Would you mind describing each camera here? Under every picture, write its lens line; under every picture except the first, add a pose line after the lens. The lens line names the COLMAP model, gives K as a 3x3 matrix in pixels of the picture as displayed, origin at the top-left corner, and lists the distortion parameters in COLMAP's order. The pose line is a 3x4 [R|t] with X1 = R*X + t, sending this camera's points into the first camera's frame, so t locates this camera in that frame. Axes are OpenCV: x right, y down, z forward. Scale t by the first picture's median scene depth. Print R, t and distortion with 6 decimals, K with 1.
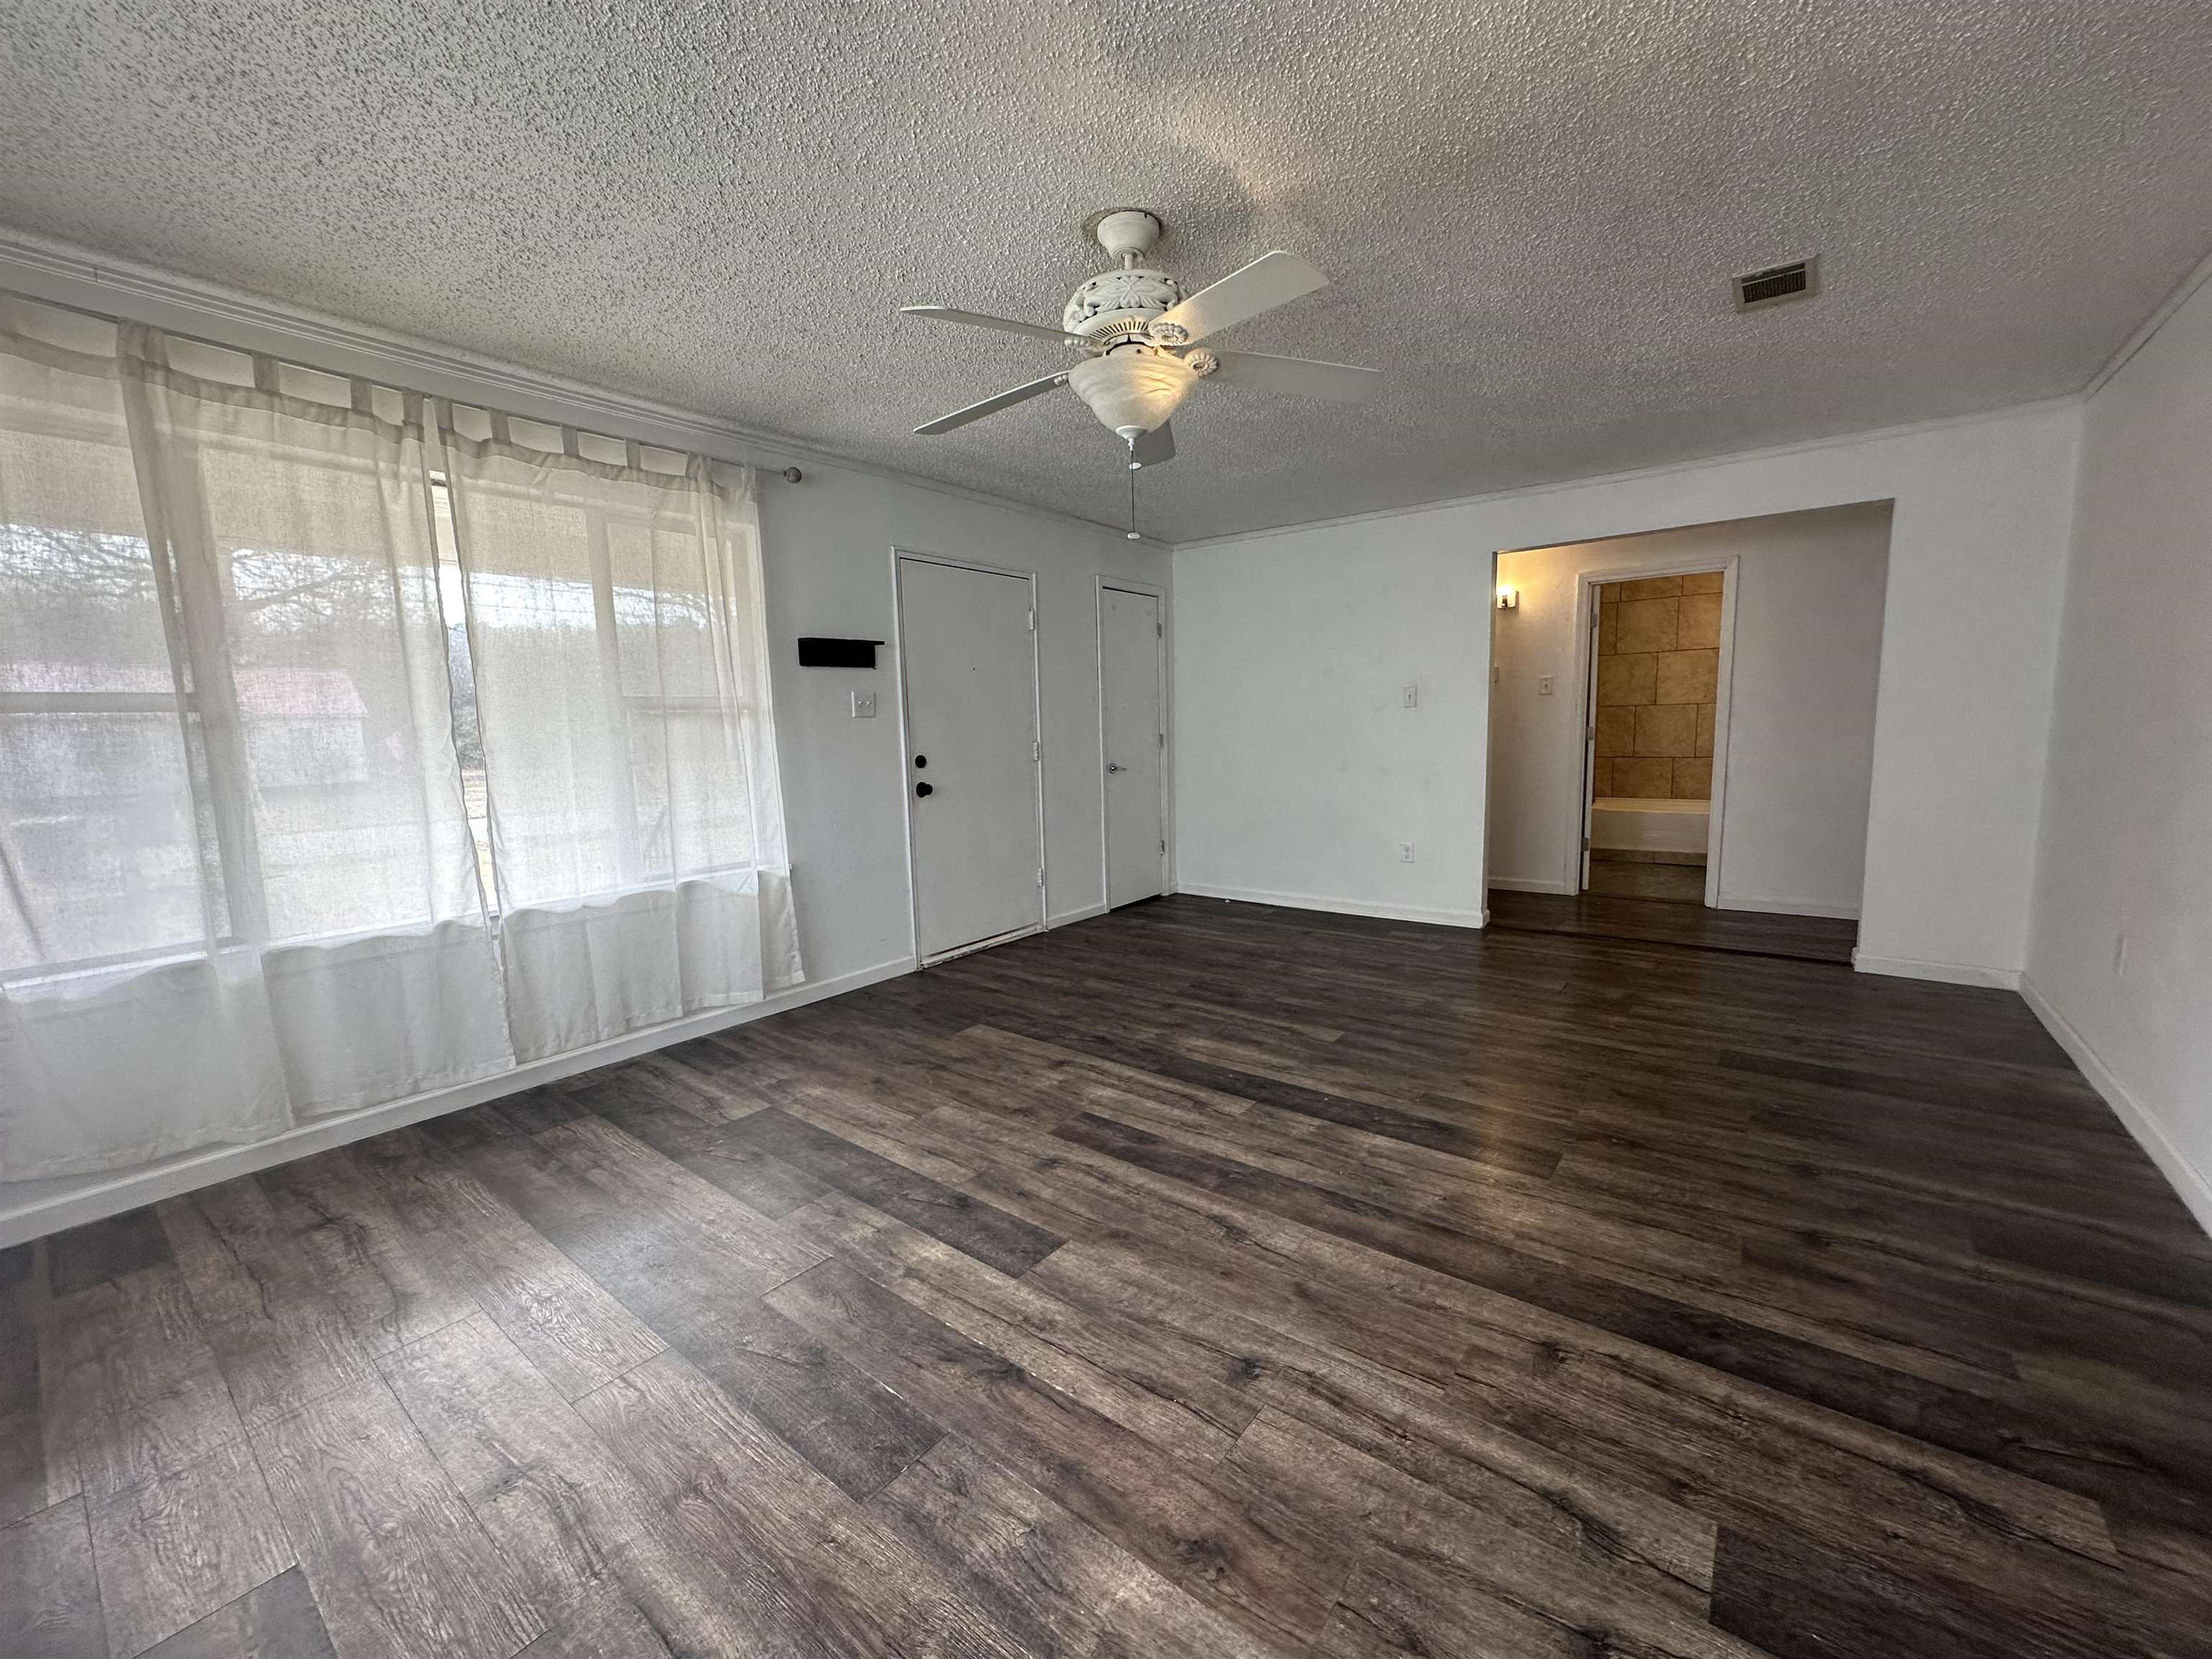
lens RADIAL K [[880.2, 0, 1104.9], [0, 880.2, 826.4], [0, 0, 1]] dist [0.000179, -0.000139]
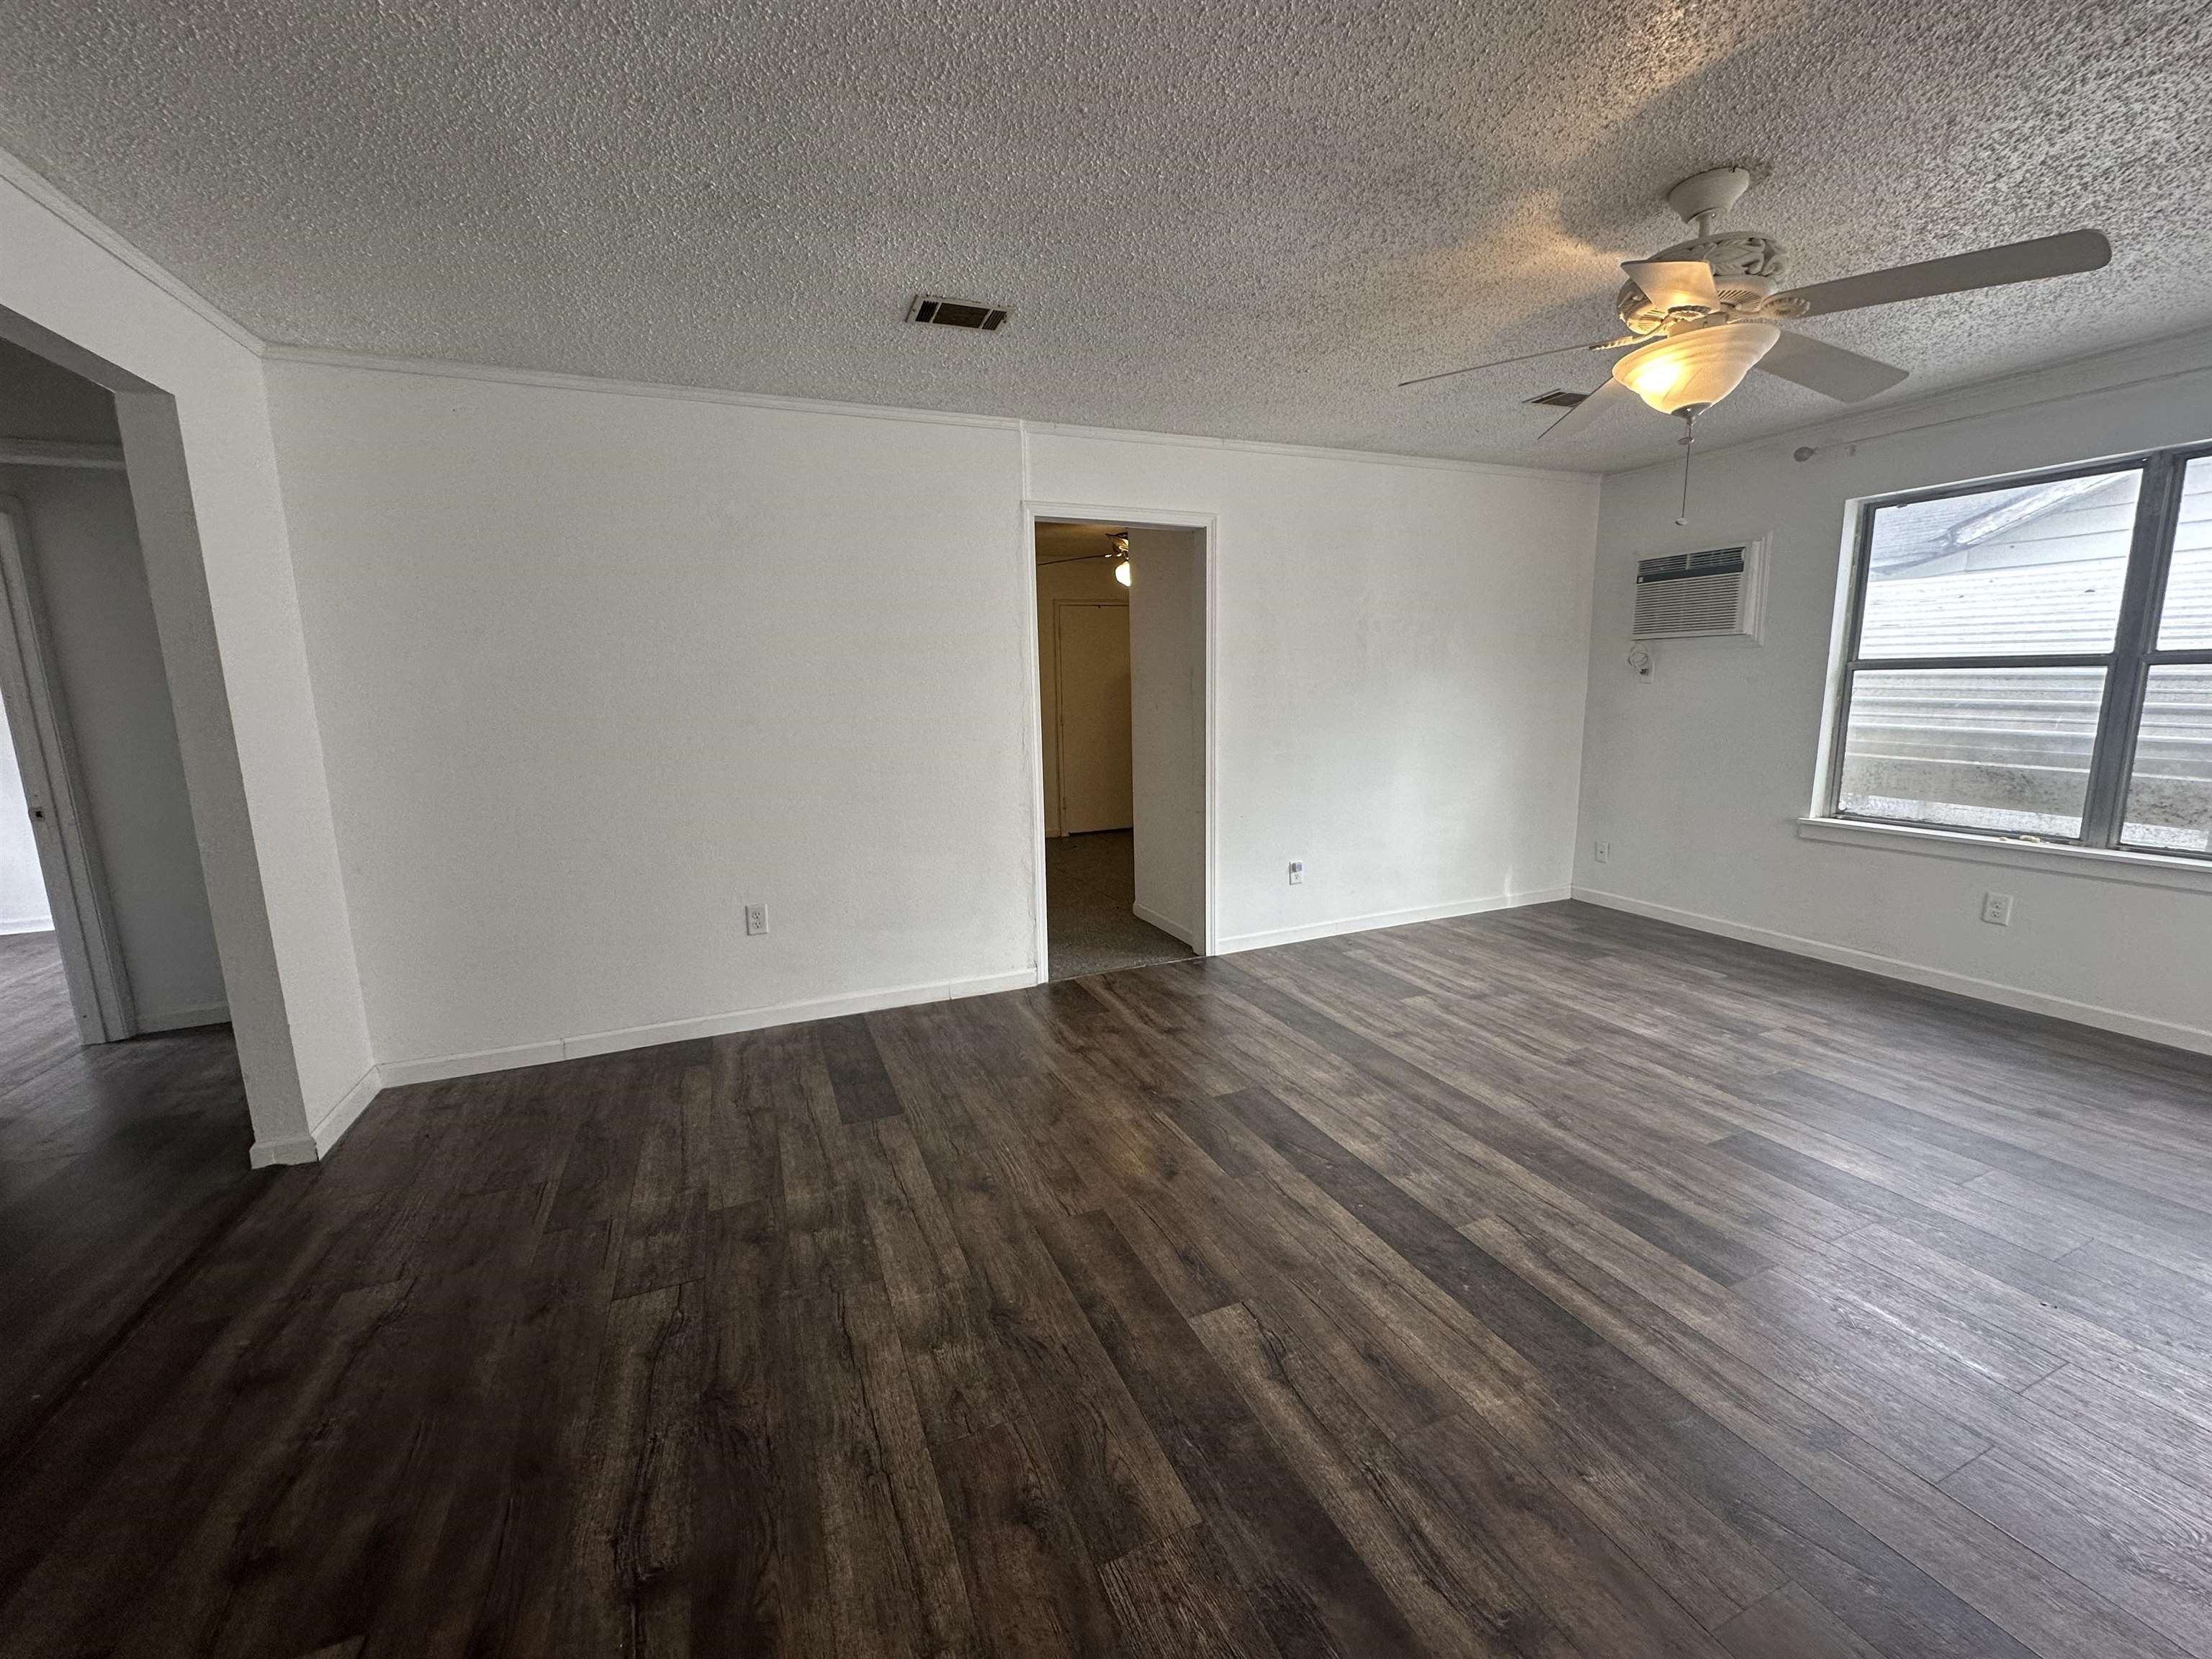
lens RADIAL K [[880.2, 0, 1104.9], [0, 880.2, 826.4], [0, 0, 1]] dist [0.000179, -0.000139]
pose [[-0.872909, -0.036896, 0.486486, 0.090598], [0.096346, 0.964464, 0.246023, -0.272339], [-0.478275, 0.261626, -0.838334, 1.929415]]
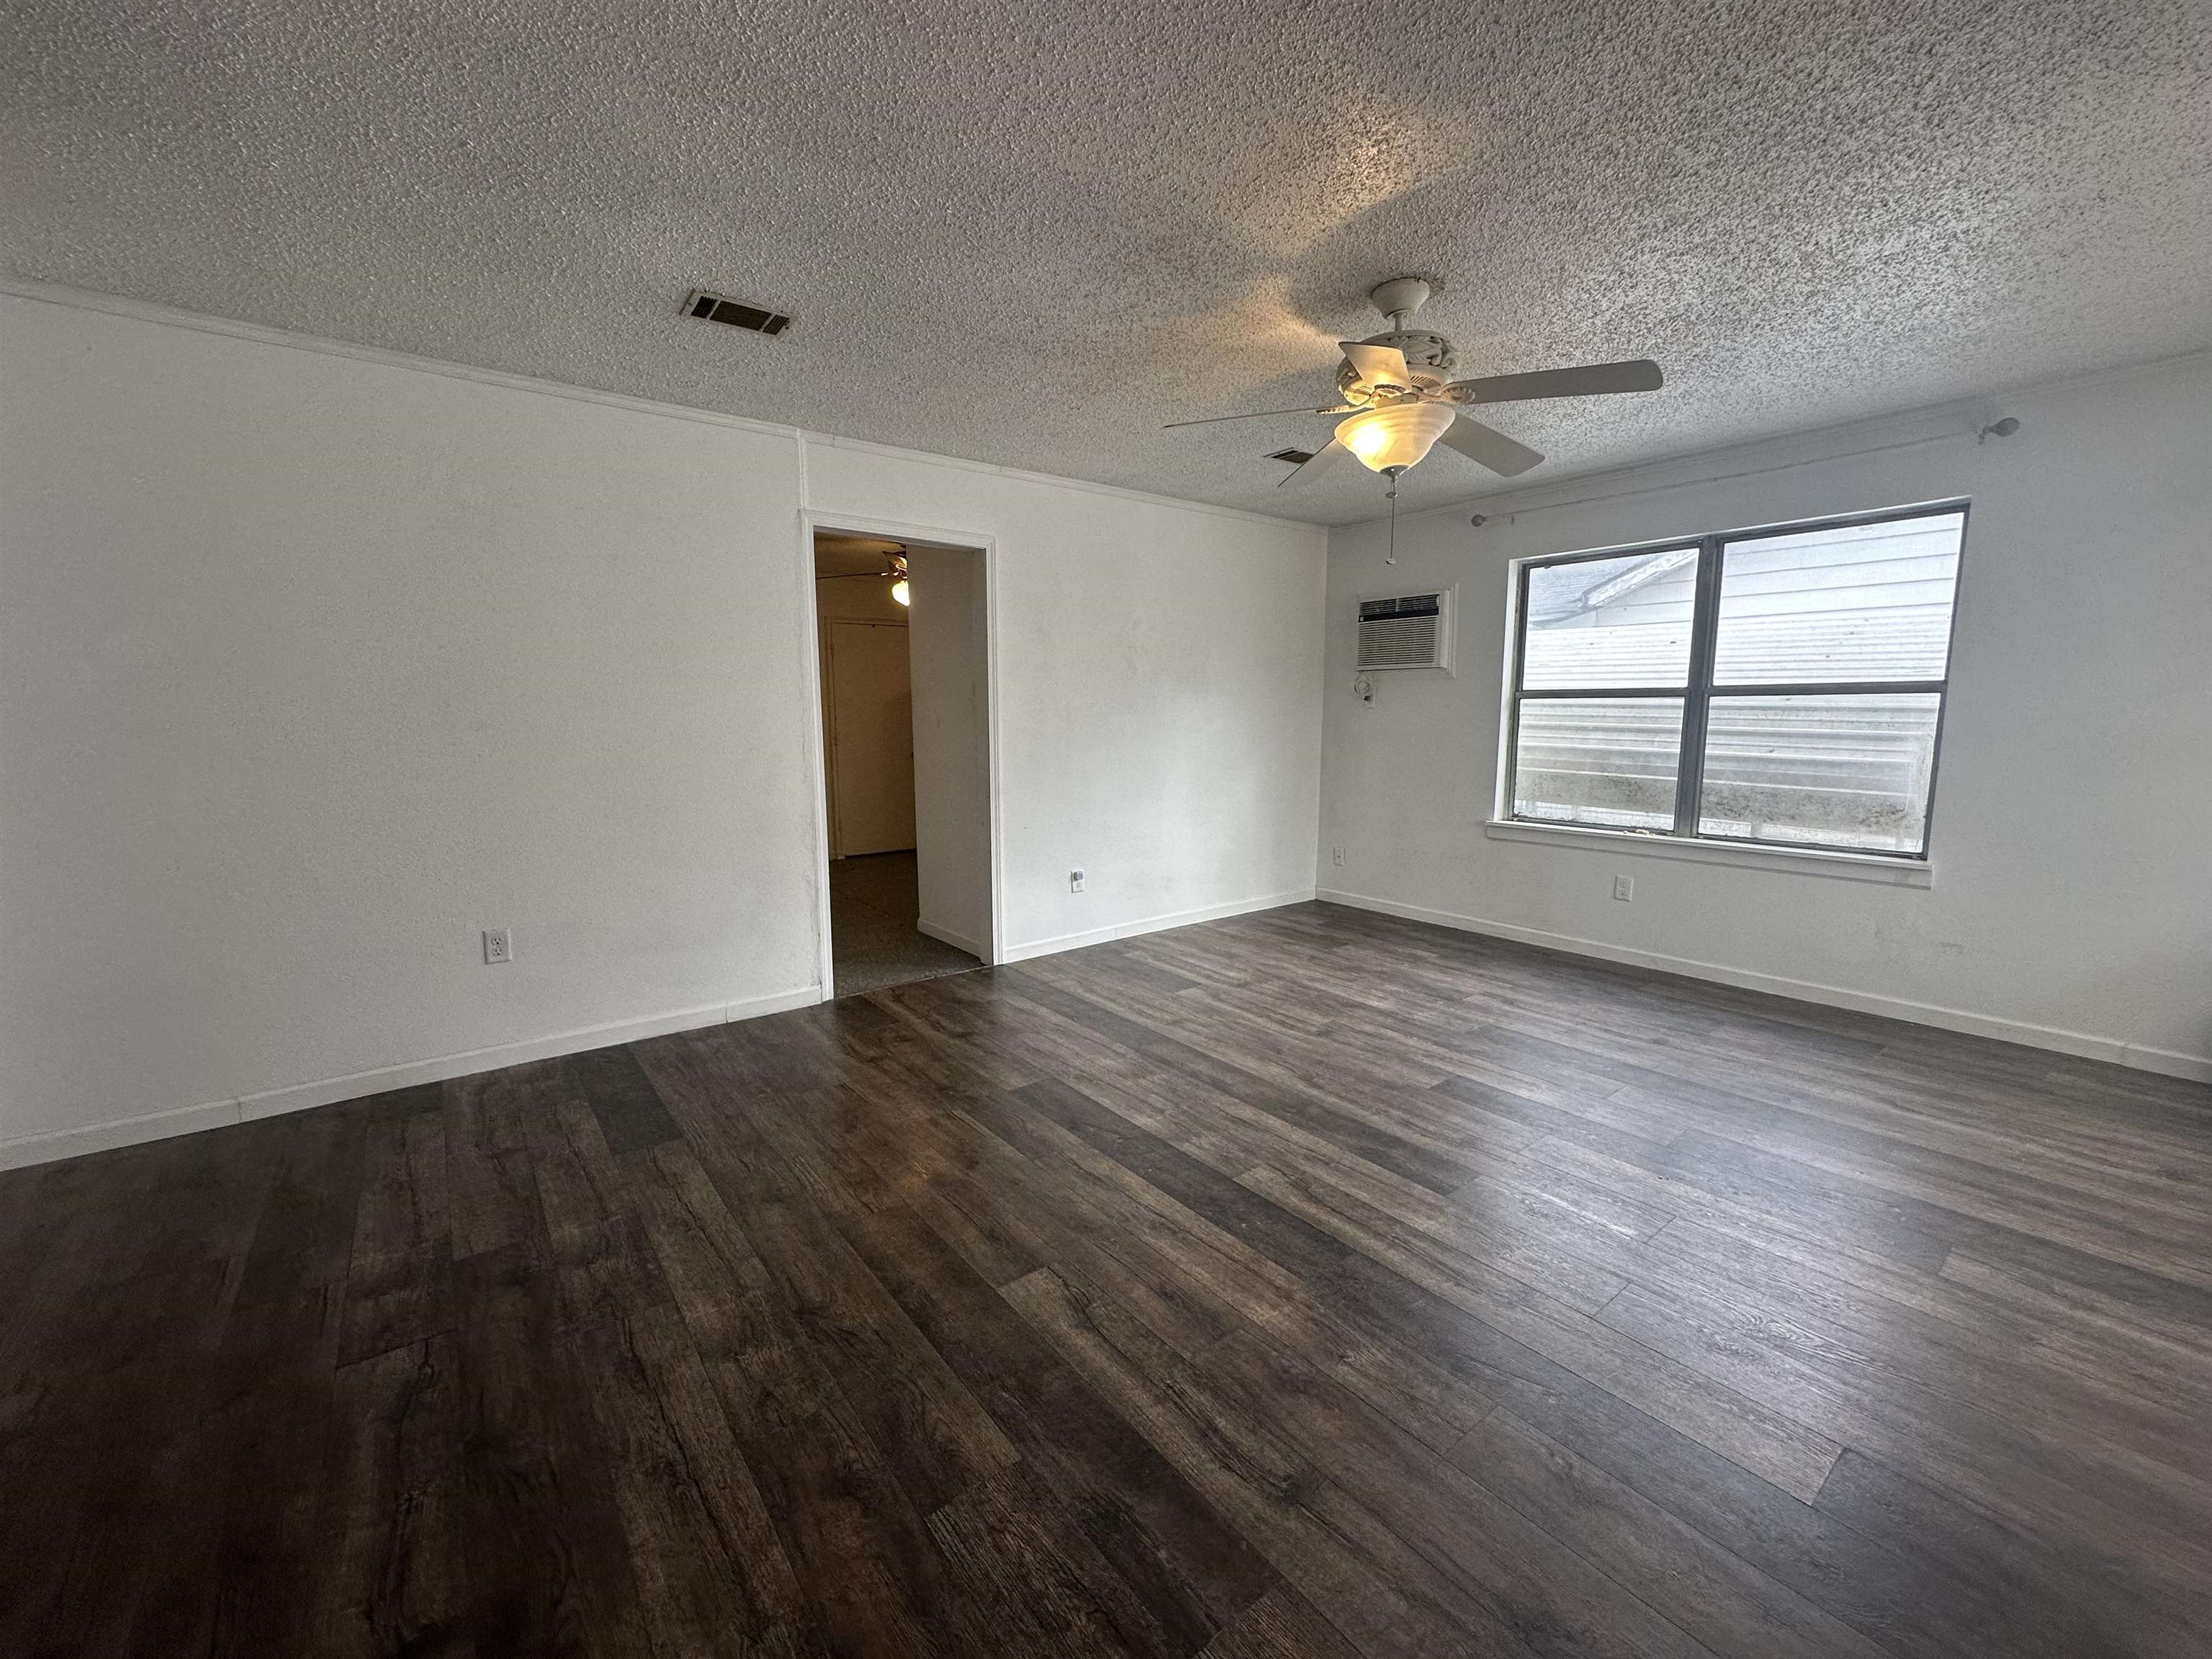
lens RADIAL K [[880.2, 0, 1104.9], [0, 880.2, 826.4], [0, 0, 1]] dist [0.000179, -0.000139]
pose [[-0.968209, -0.005571, 0.250081, 0.092599], [0.054493, 0.971043, 0.232609, -0.250723], [-0.244136, 0.238841, -0.939868, 1.989319]]
